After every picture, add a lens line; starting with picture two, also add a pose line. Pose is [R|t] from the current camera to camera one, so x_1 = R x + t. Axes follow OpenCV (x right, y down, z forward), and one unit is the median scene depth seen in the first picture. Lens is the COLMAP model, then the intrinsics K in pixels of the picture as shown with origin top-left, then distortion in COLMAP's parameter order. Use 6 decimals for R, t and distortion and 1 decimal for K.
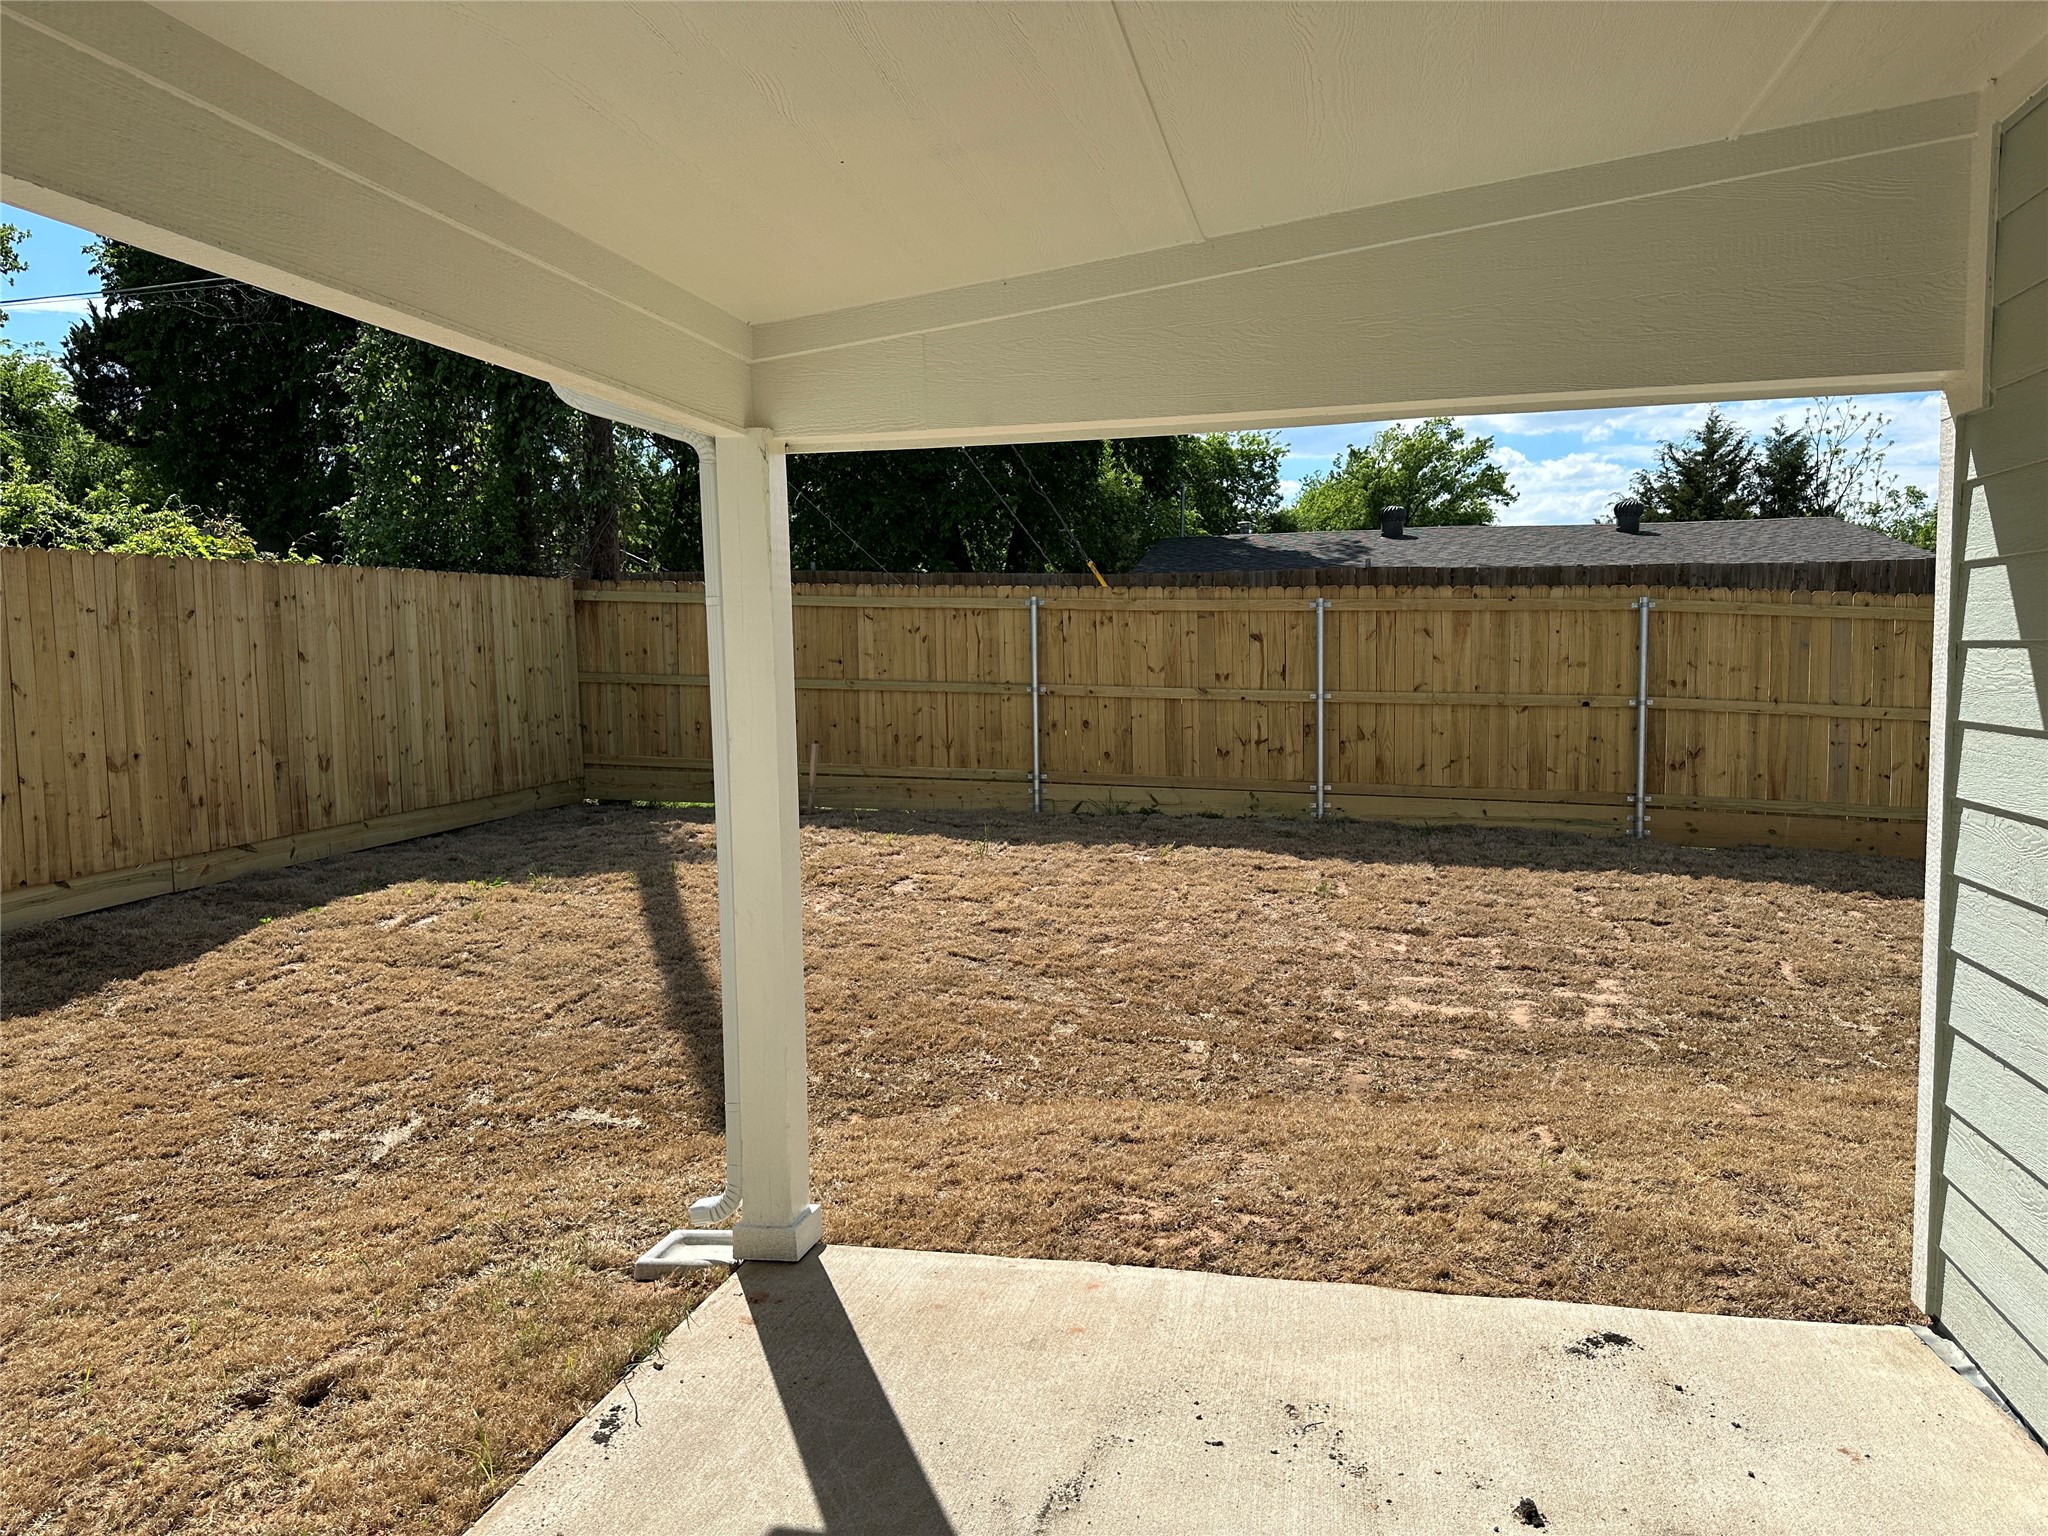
lens RADIAL K [[1425.1, 0, 1010.8], [0, 1425.1, 774.1], [0, 0, 1]] dist [0.075784, -0.000709]
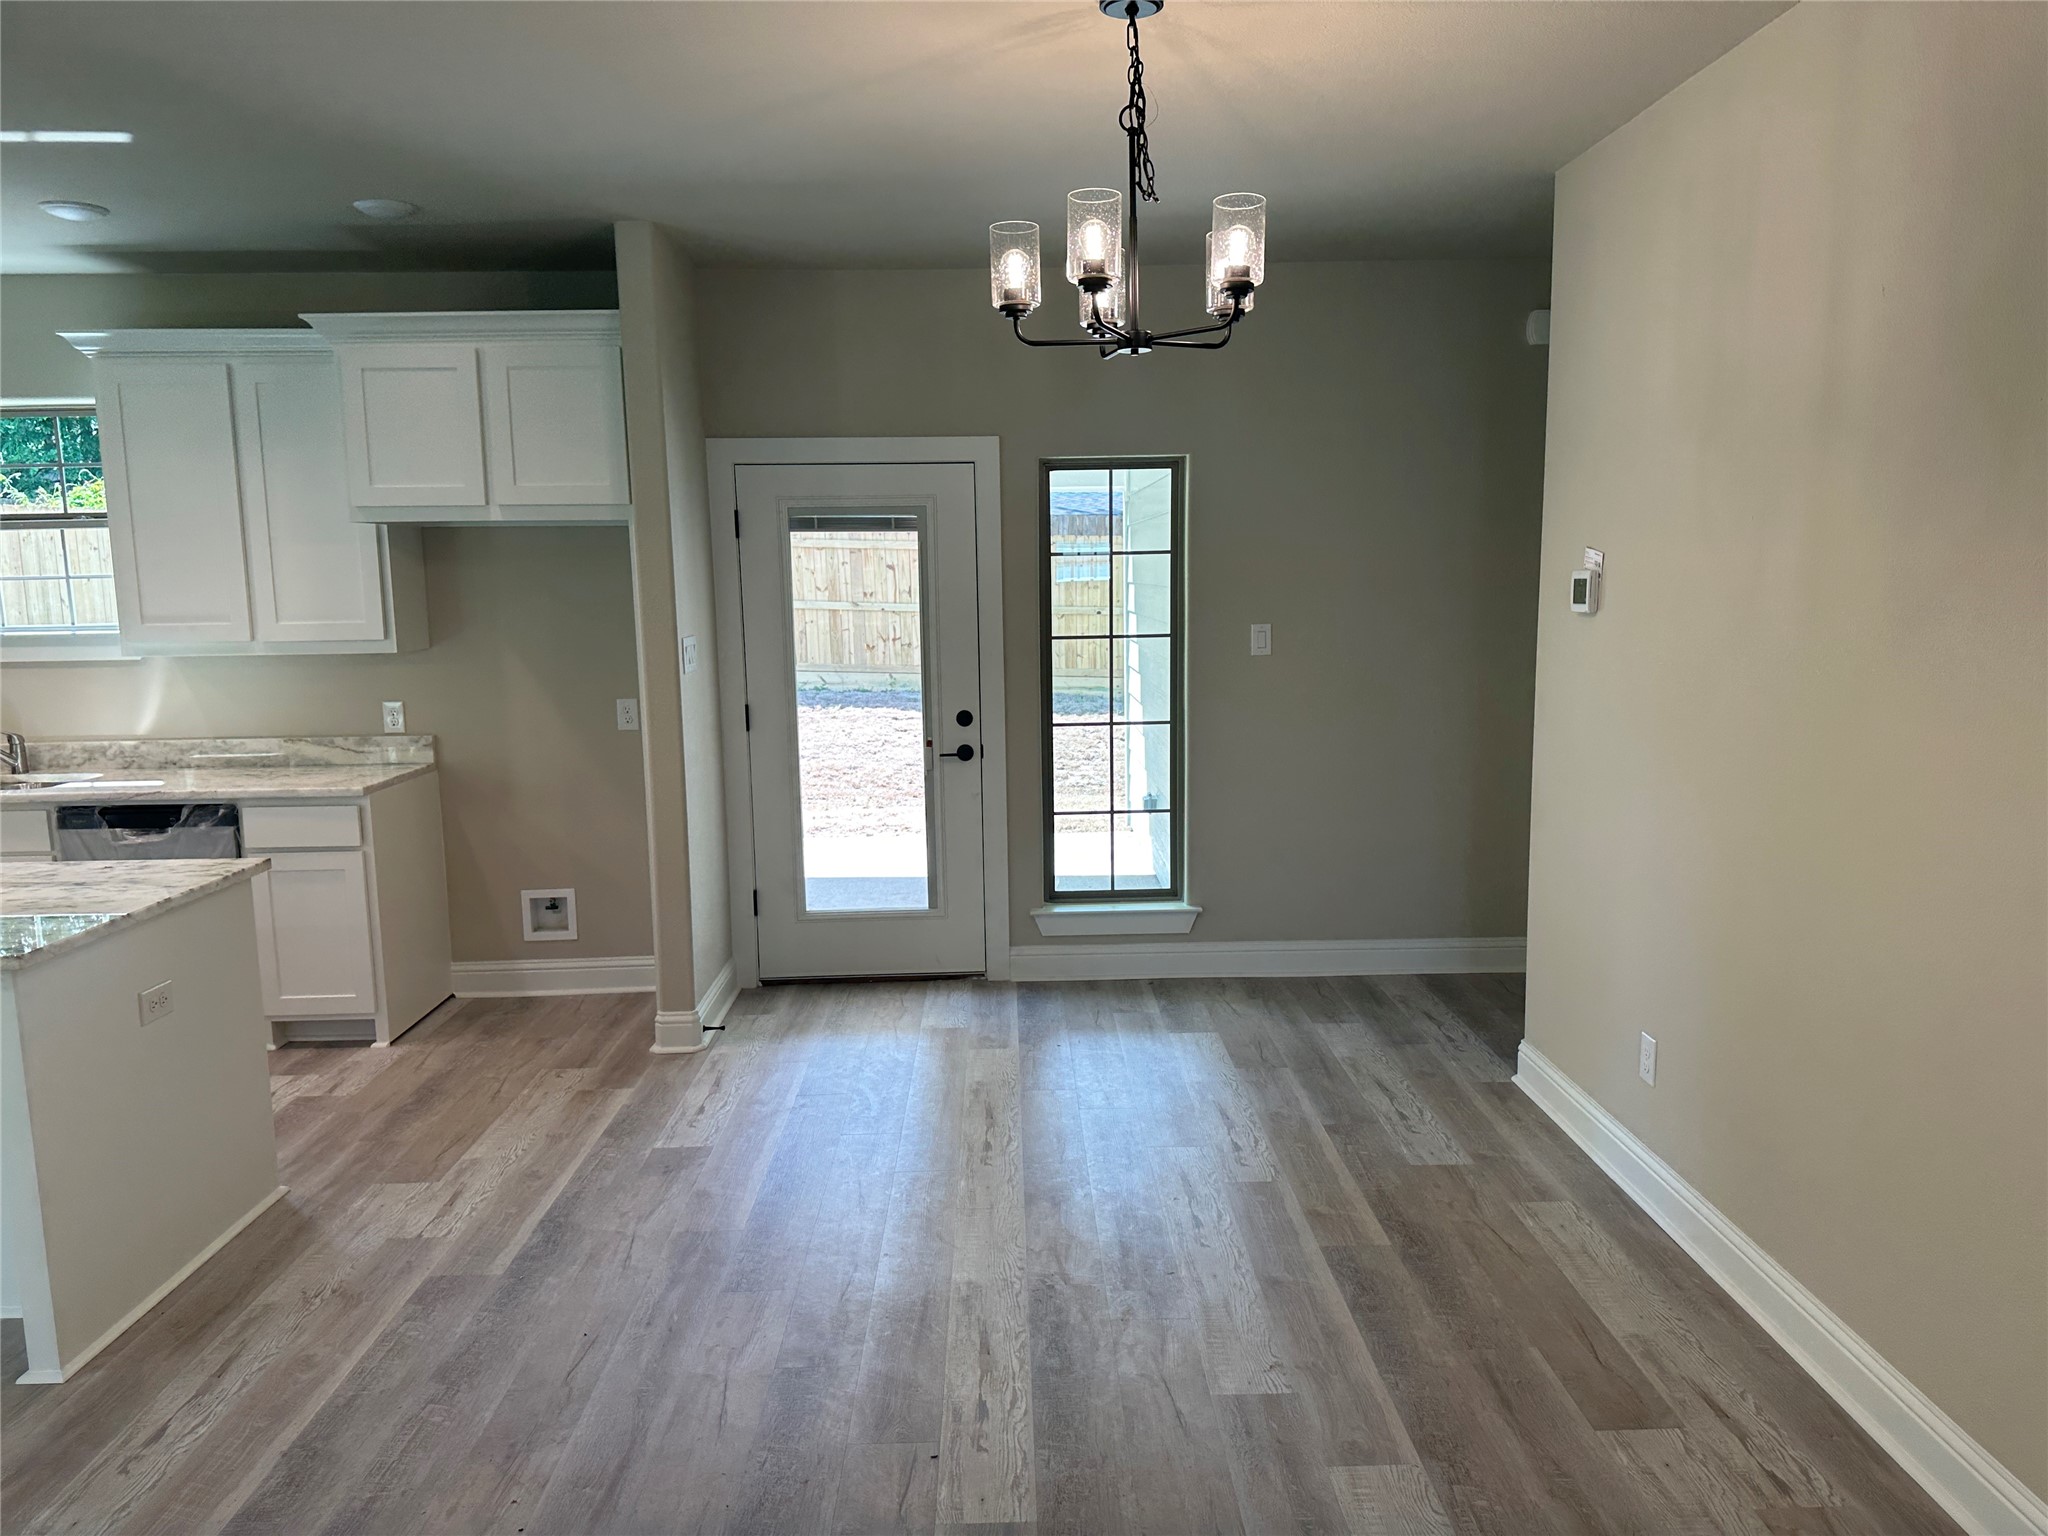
lens RADIAL K [[1425.1, 0, 1031.9], [0, 1425.1, 776.5], [0, 0, 1]] dist [0.075784, -0.000709]
pose [[0.966169, -0.034887, 0.255539, -0.068120], [0.019438, 0.997841, 0.062735, 0.028518], [-0.257176, -0.055645, 0.964761, -0.450427]]
